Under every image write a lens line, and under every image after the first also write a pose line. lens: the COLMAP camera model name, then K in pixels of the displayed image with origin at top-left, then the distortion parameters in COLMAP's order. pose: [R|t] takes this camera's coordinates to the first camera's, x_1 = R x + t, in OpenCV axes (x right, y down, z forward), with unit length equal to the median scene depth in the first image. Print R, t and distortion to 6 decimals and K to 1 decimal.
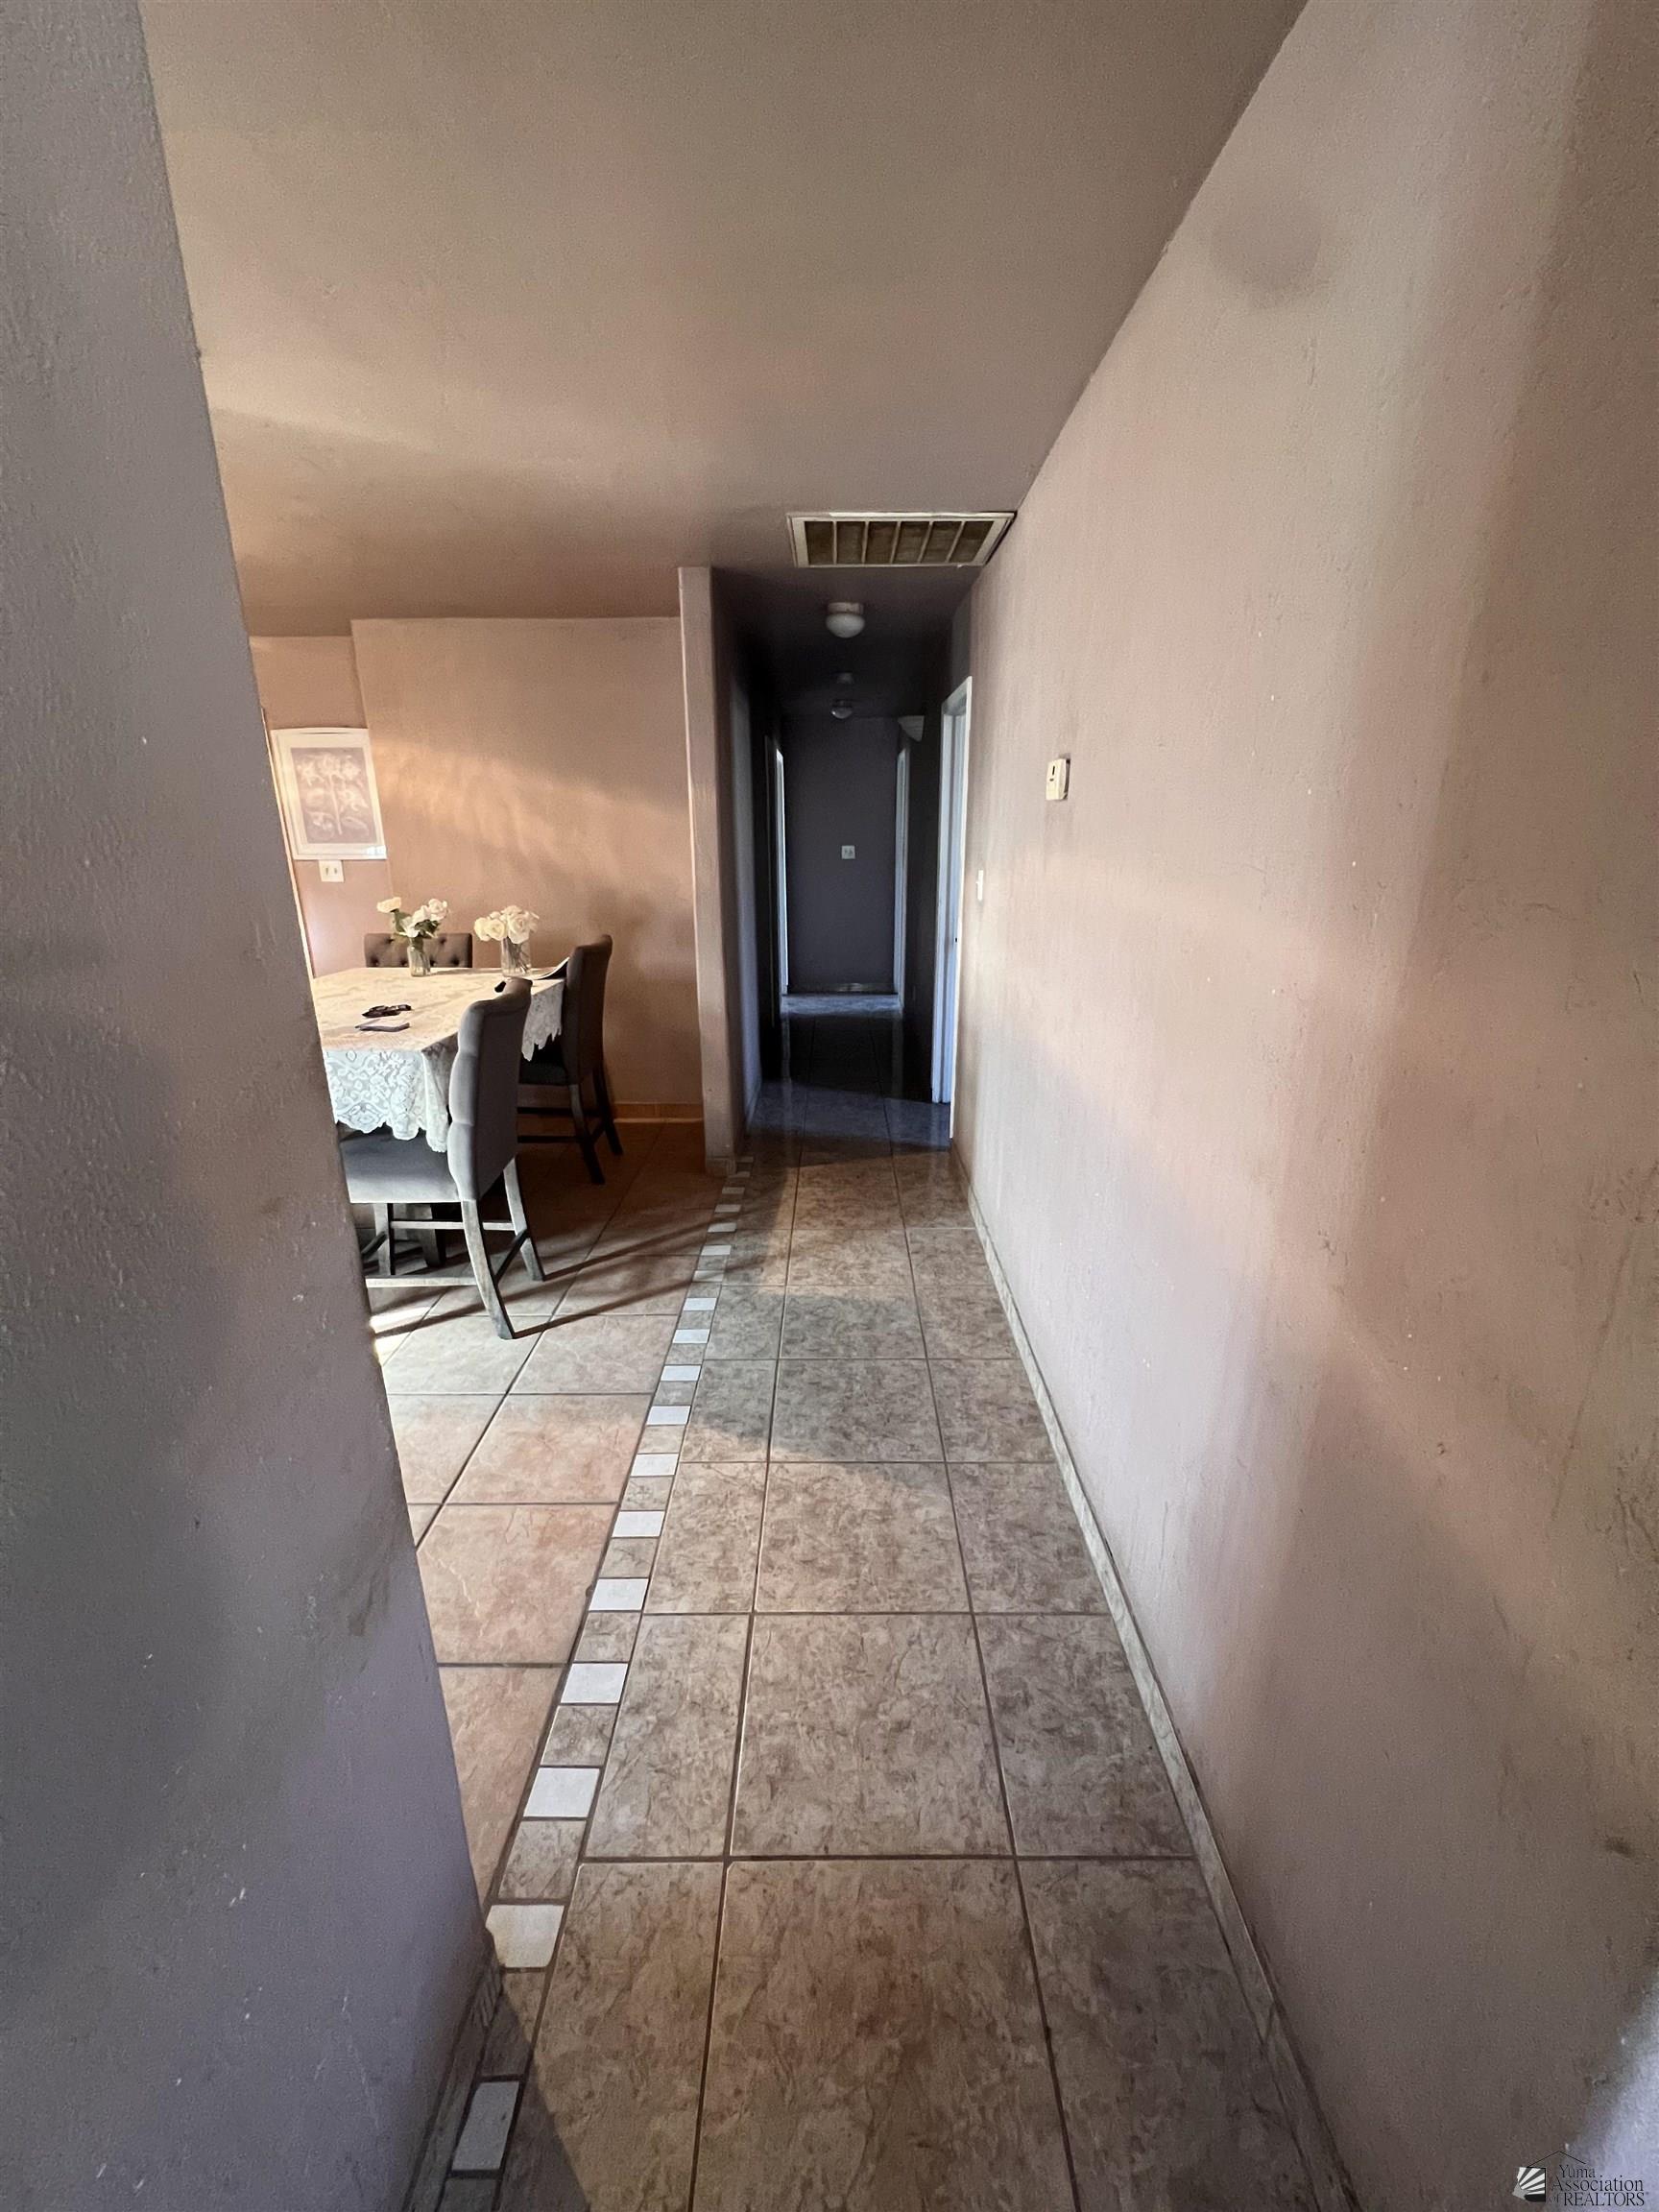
lens RADIAL K [[883.0, 0, 828.3], [0, 883.0, 1105.2], [0, 0, 1]] dist [-0.003111, -0.000378]
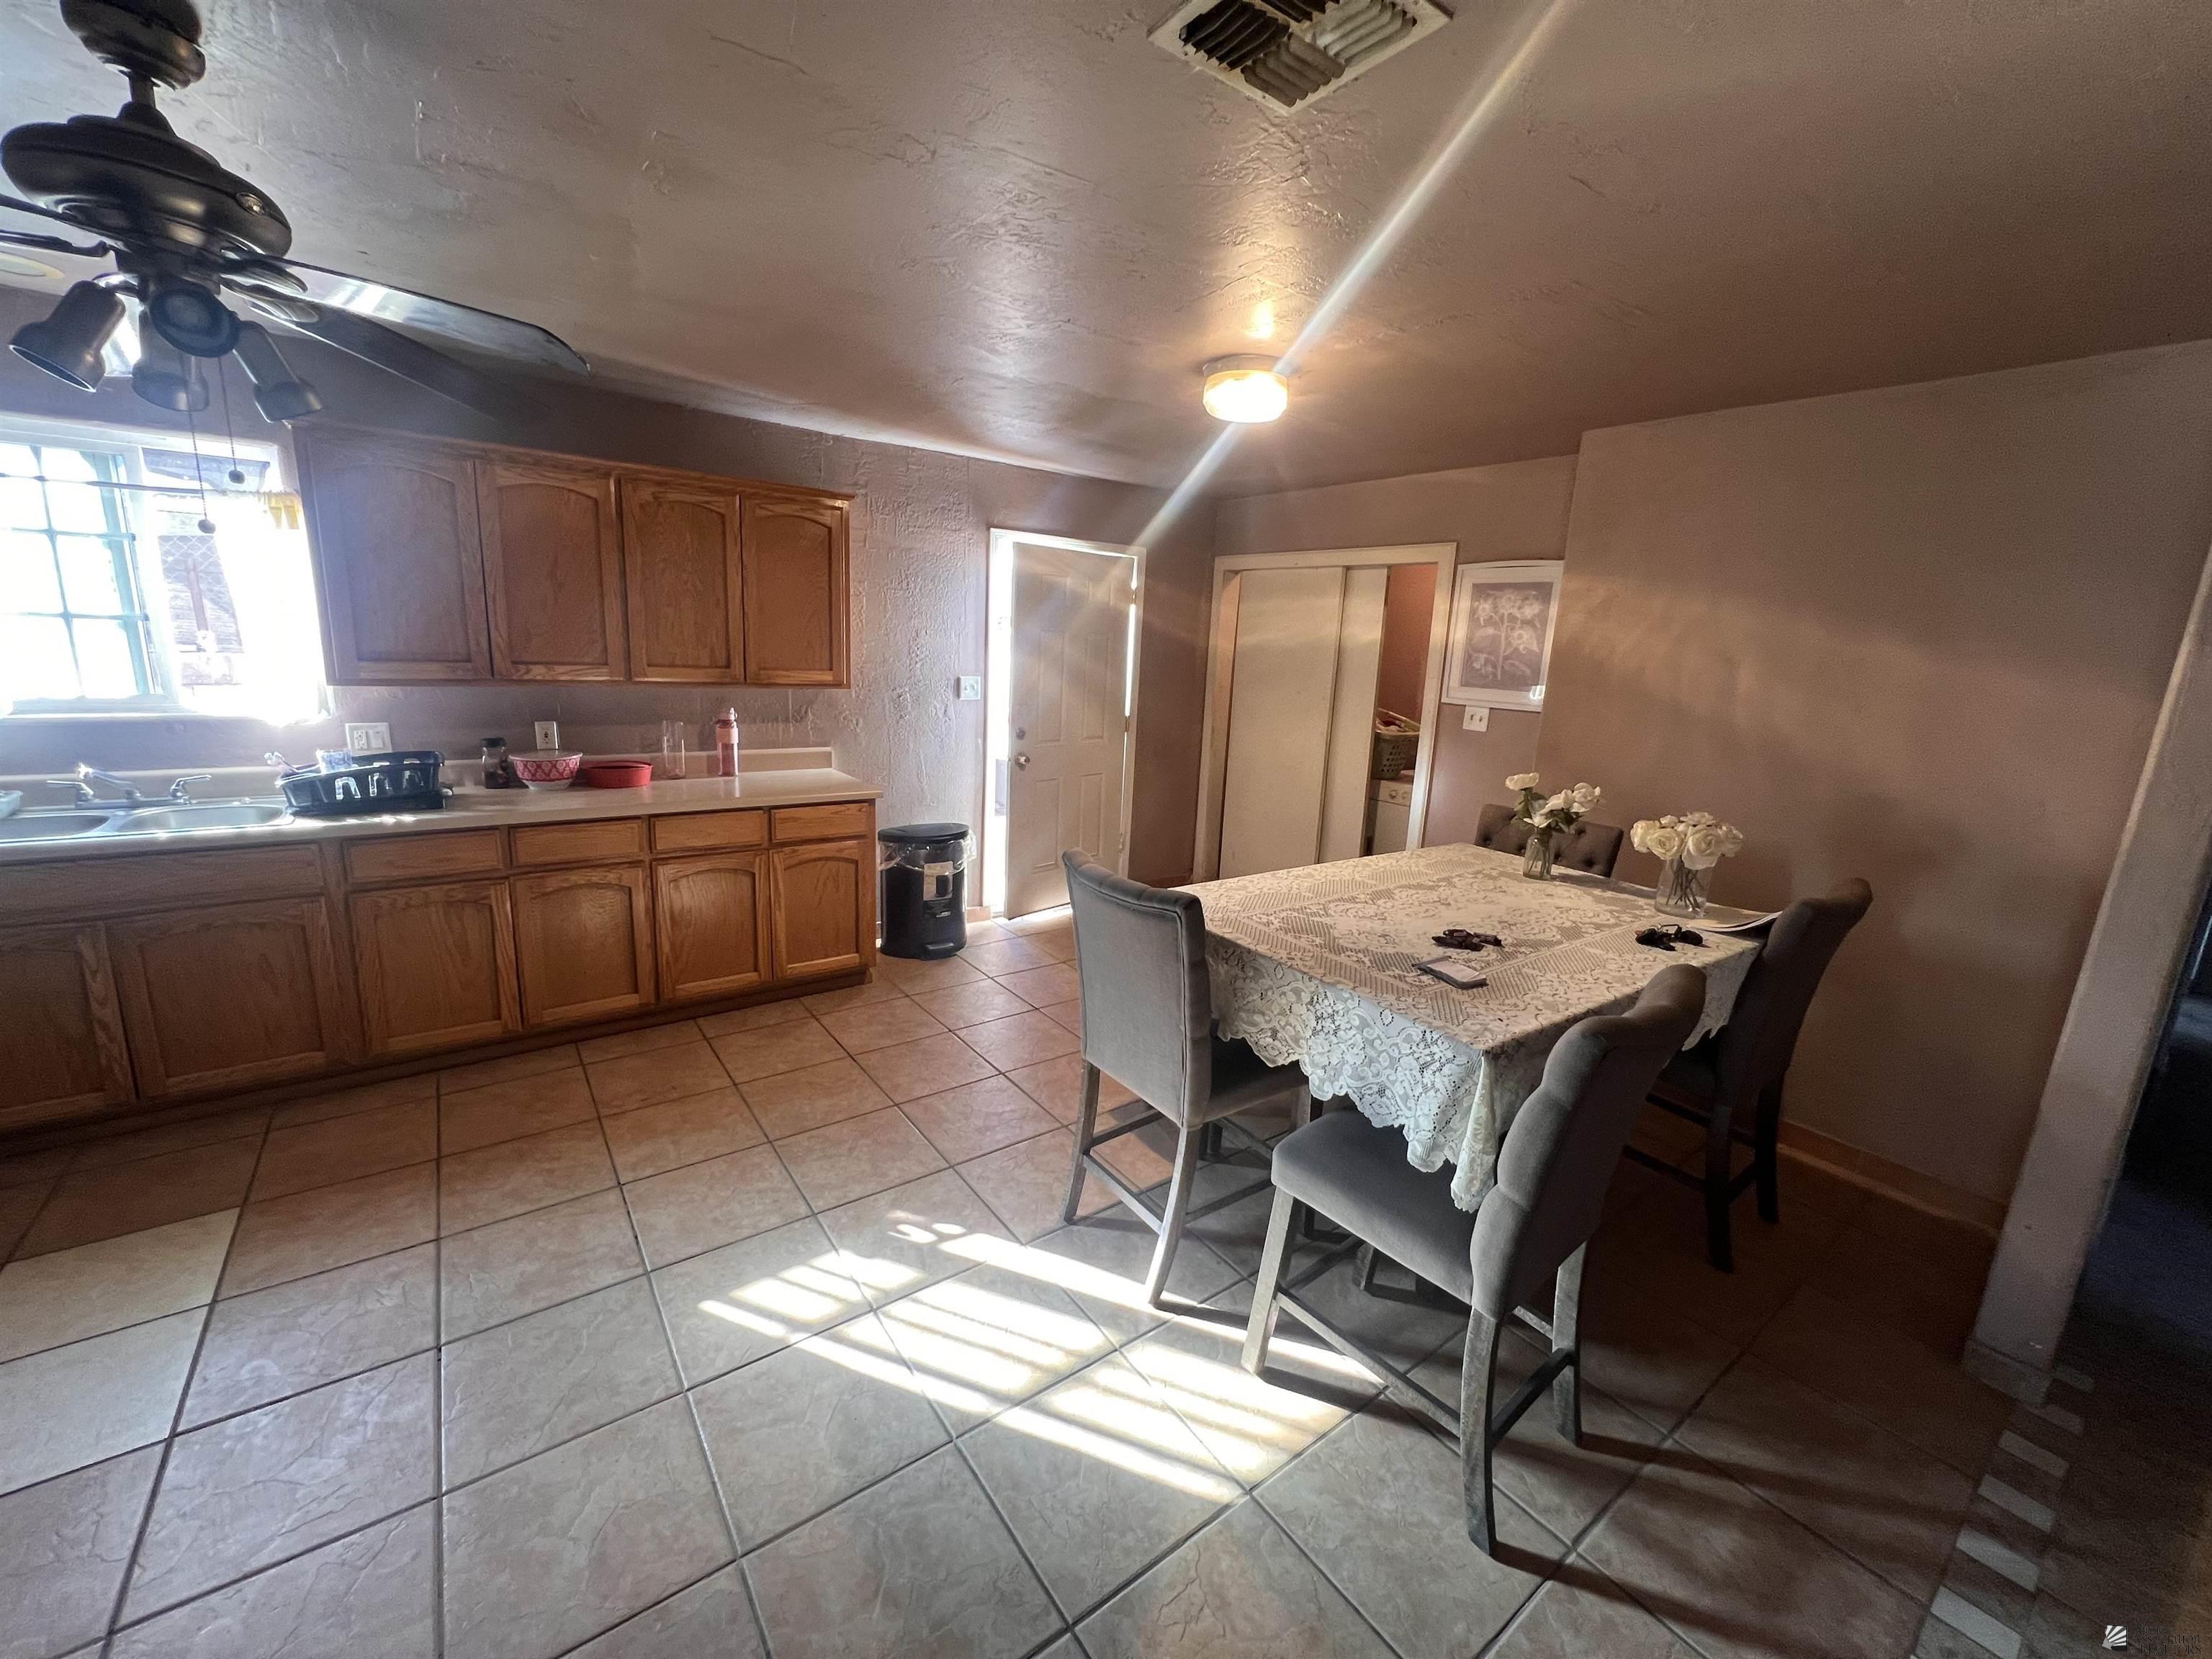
lens RADIAL K [[883.0, 0, 1099.2], [0, 883.0, 826.1], [0, 0, 1]] dist [-0.003111, -0.000378]
pose [[0.600227, 0.199986, -0.774424, -0.117230], [-0.285307, 0.958076, 0.026281, -0.105952], [0.747213, 0.205174, 0.632121, 0.250187]]
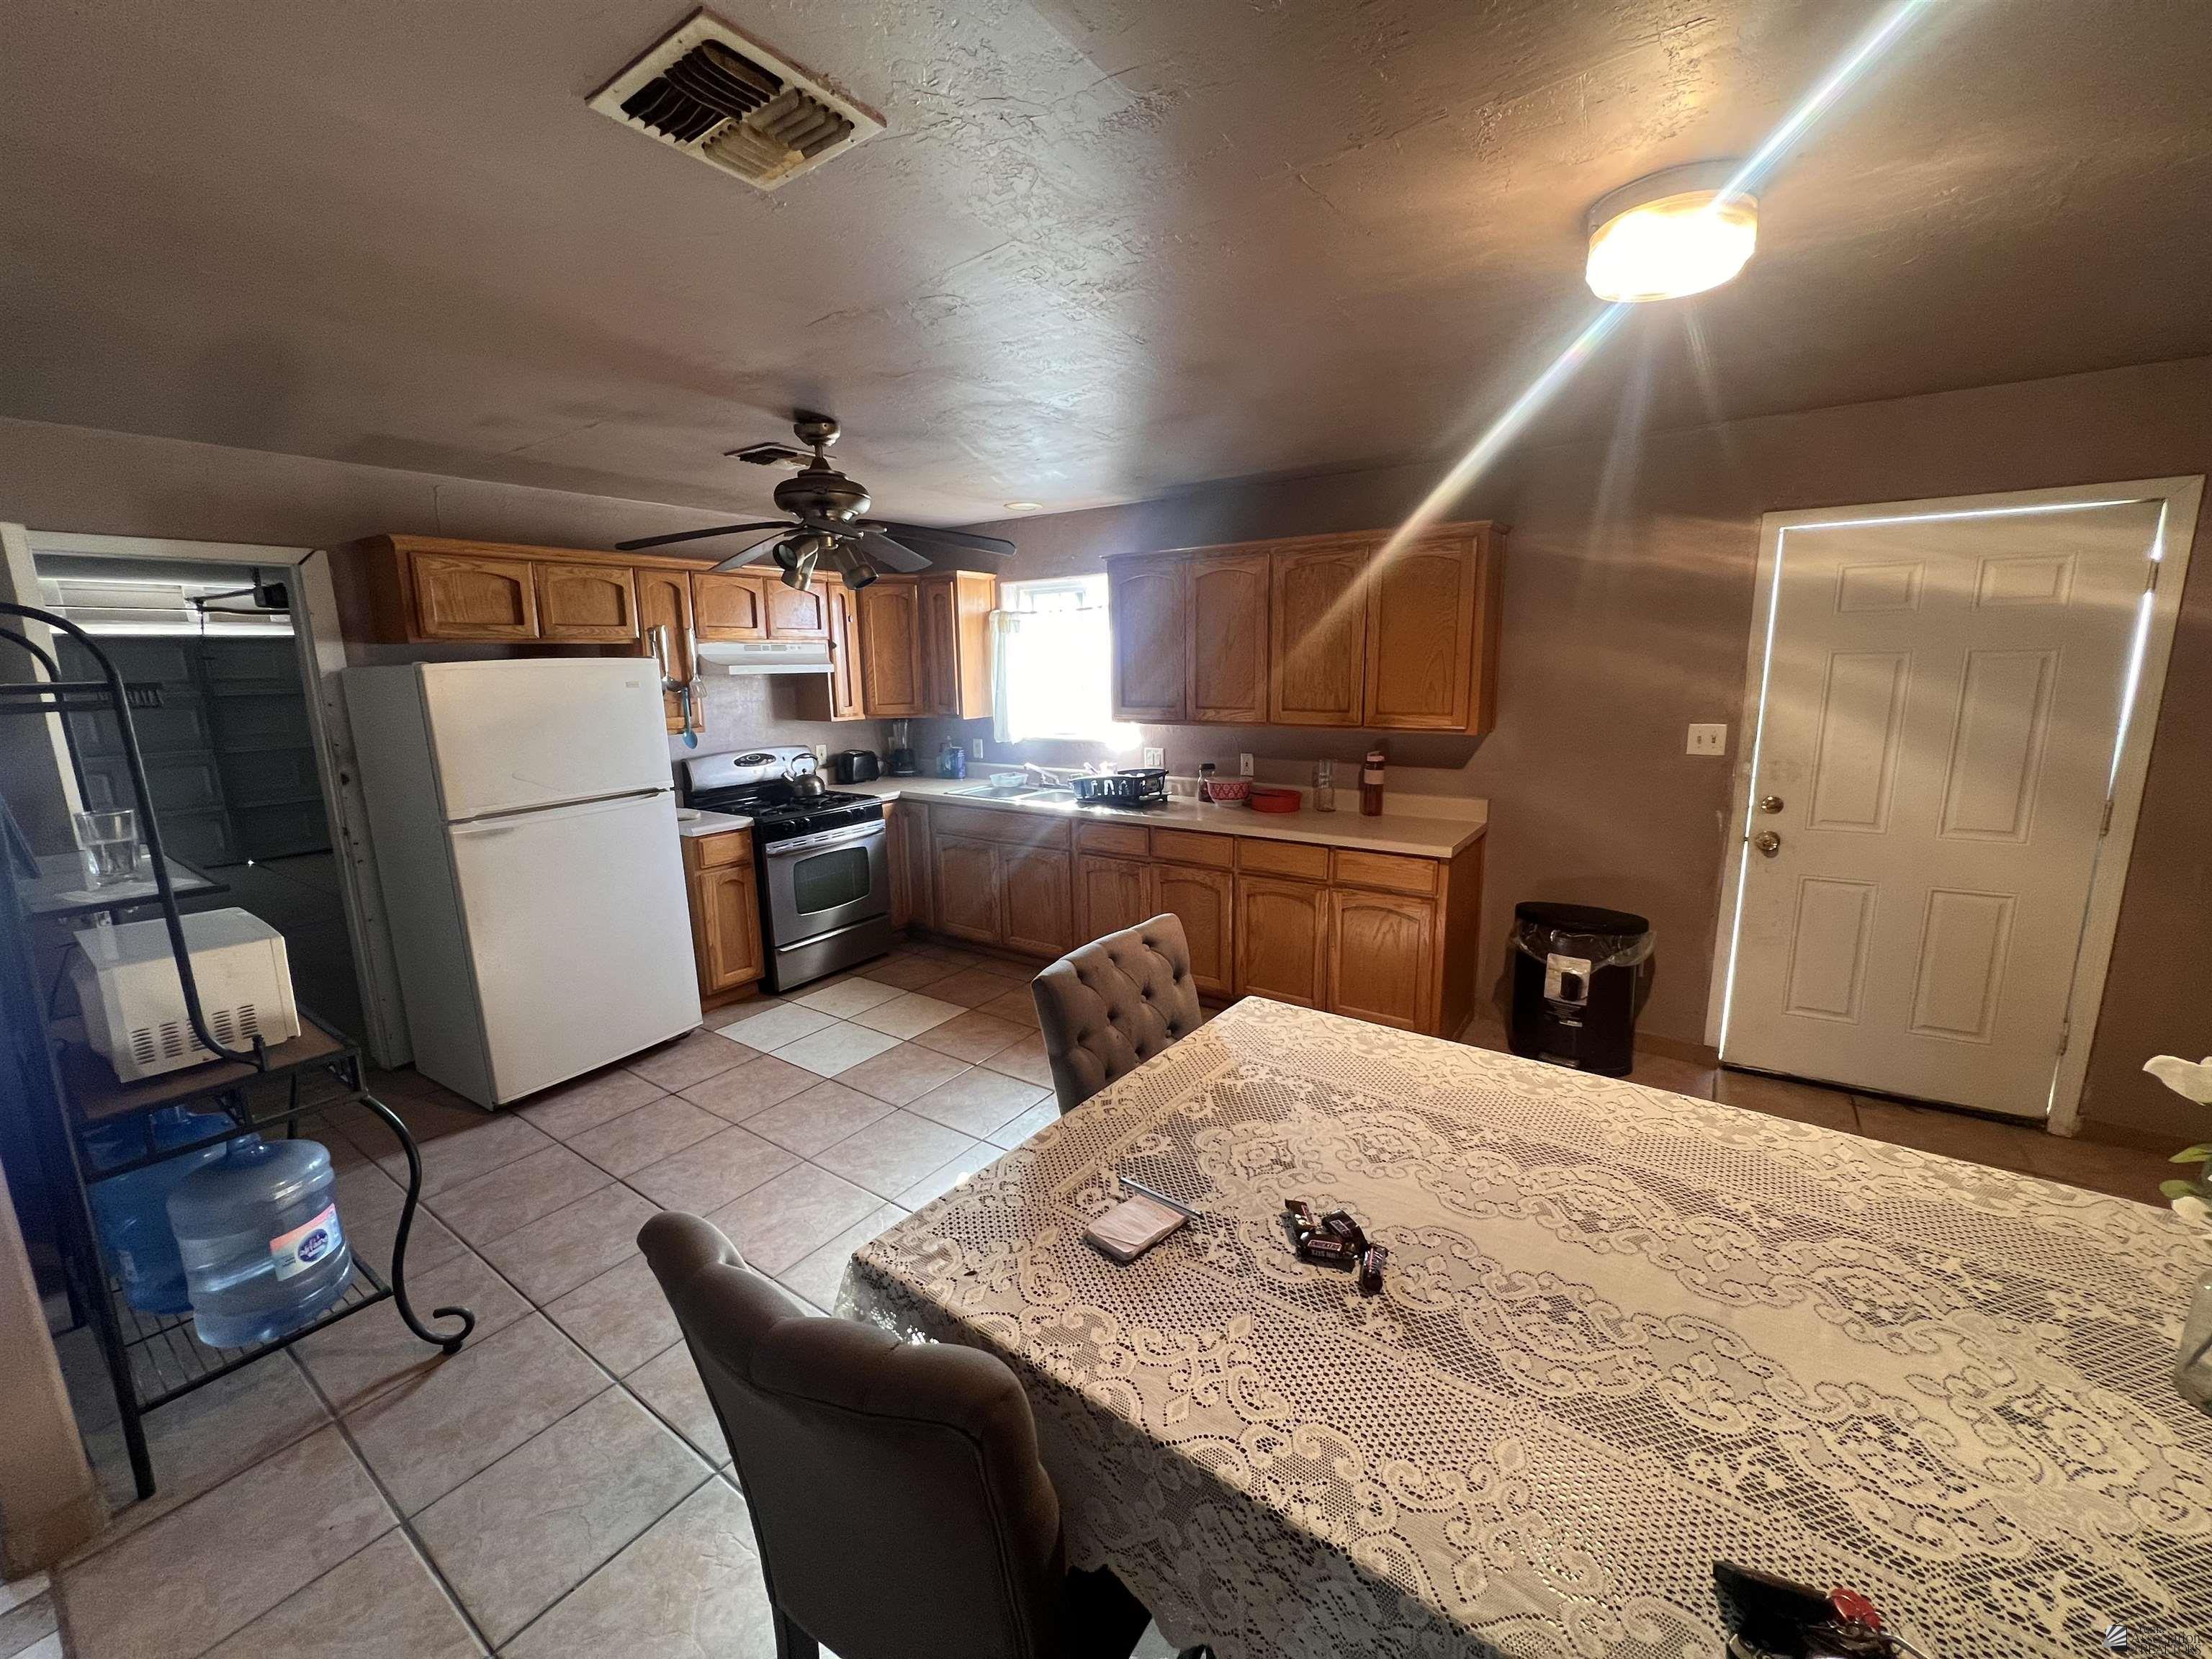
lens RADIAL K [[883.0, 0, 1104.6], [0, 883.0, 821.0], [0, 0, 1]] dist [-0.003111, -0.000378]
pose [[-0.568047, 0.165288, -0.806227, -0.141460], [-0.224966, 0.911130, 0.345300, -0.300517], [0.791652, 0.377520, -0.480381, 0.826307]]
